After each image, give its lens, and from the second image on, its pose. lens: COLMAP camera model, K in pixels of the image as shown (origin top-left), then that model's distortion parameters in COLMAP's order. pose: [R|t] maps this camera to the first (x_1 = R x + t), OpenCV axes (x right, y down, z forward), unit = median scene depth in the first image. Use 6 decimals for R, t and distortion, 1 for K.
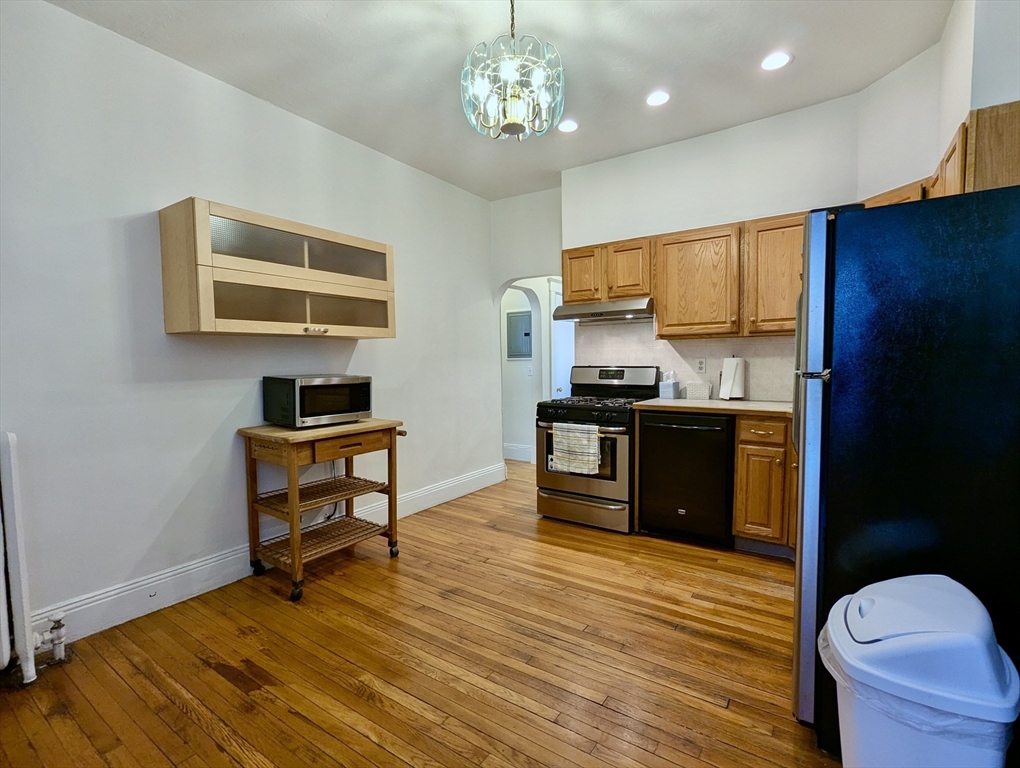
lens RADIAL K [[481.8, 0, 512.4], [0, 481.8, 388.0], [0, 0, 1]] dist [0.001505, -0.000250]
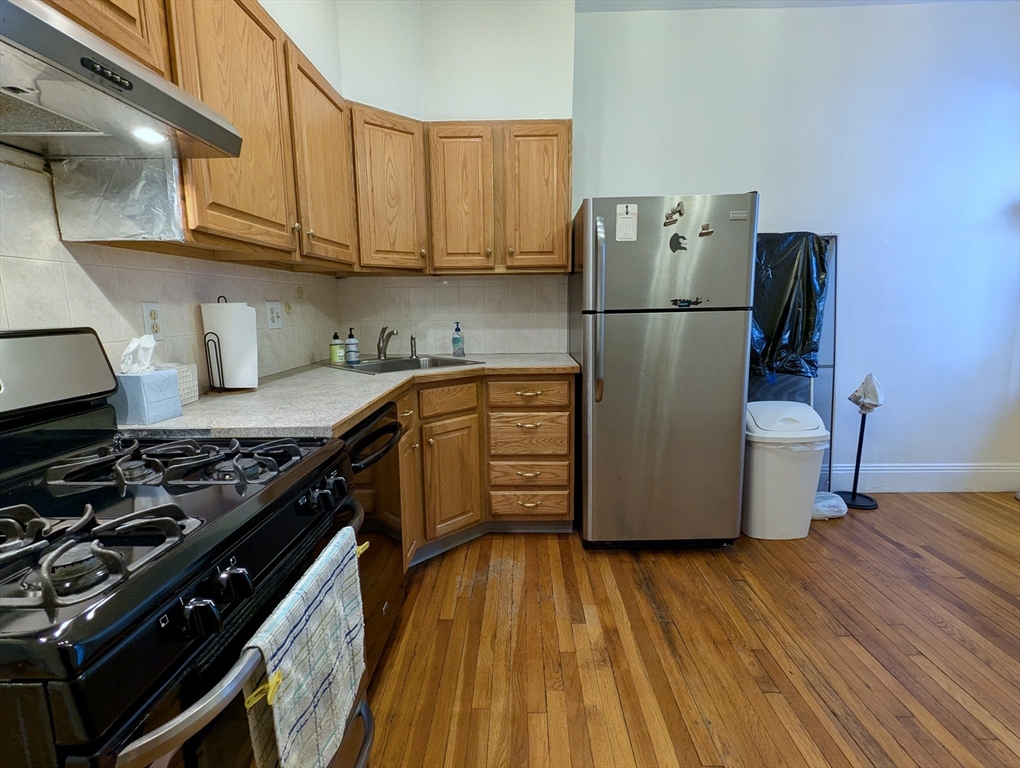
lens RADIAL K [[498.5, 0, 512.4], [0, 498.5, 388.9], [0, 0, 1]] dist [0.001912, 0.001266]
pose [[-0.548867, -0.118445, 0.827476, -0.122297], [0.069831, 0.979953, 0.186590, -0.054322], [-0.832988, 0.160197, -0.529593, 1.097804]]
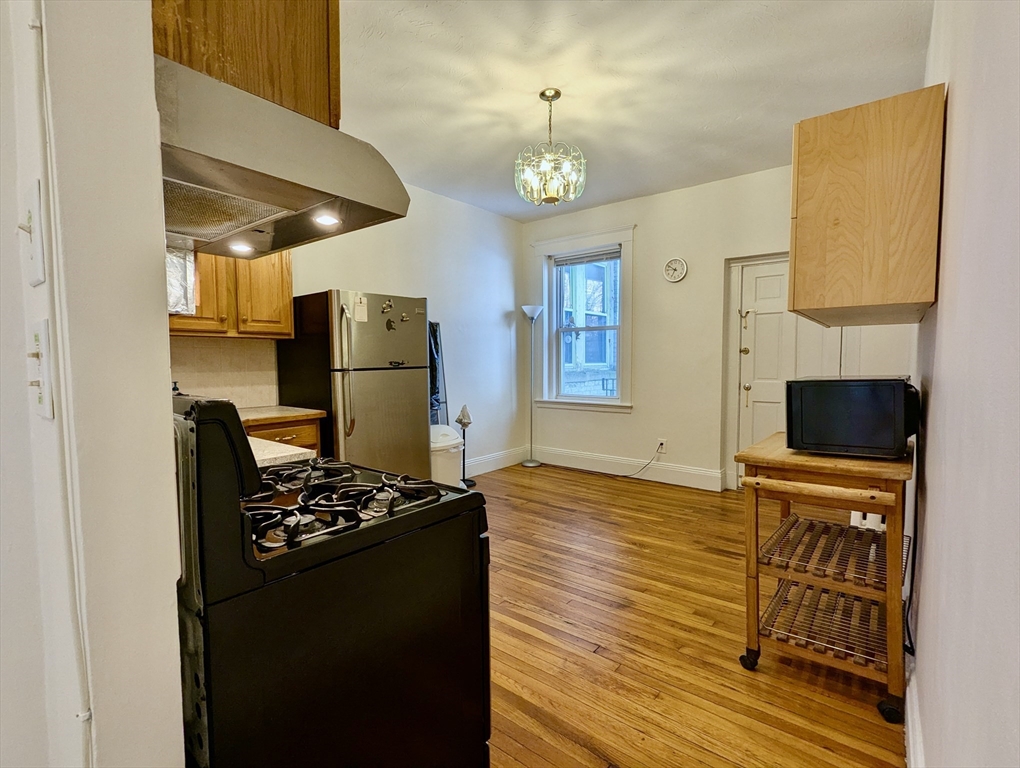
lens RADIAL K [[481.8, 0, 512.4], [0, 481.8, 388.0], [0, 0, 1]] dist [0.001505, -0.000250]
pose [[-0.996719, 0.015024, 0.079531, 0.005431], [0.024442, 0.992616, 0.118812, -0.088417], [-0.077158, 0.120366, -0.989726, 1.496735]]
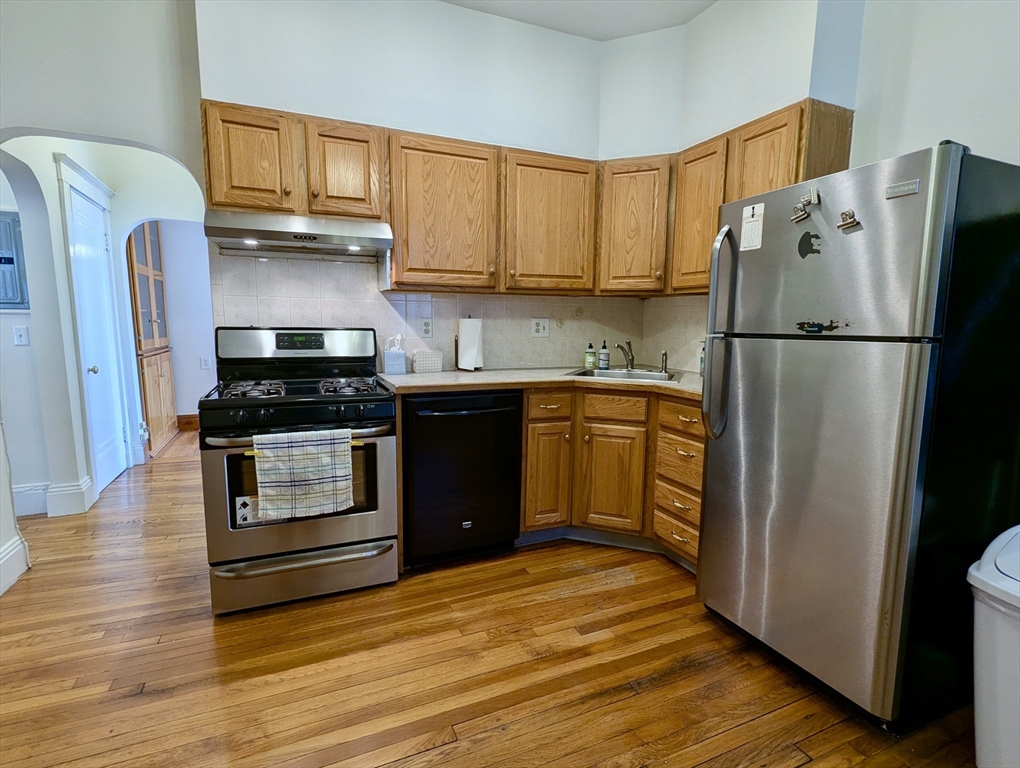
lens RADIAL K [[505.0, 0, 511.9], [0, 505.0, 388.7], [0, 0, 1]] dist [0.000812, -0.000266]
pose [[0.529378, -0.092742, 0.843301, -0.244649], [0.031956, 0.995481, 0.089418, -0.020174], [-0.847784, -0.020388, 0.529950, 0.516178]]
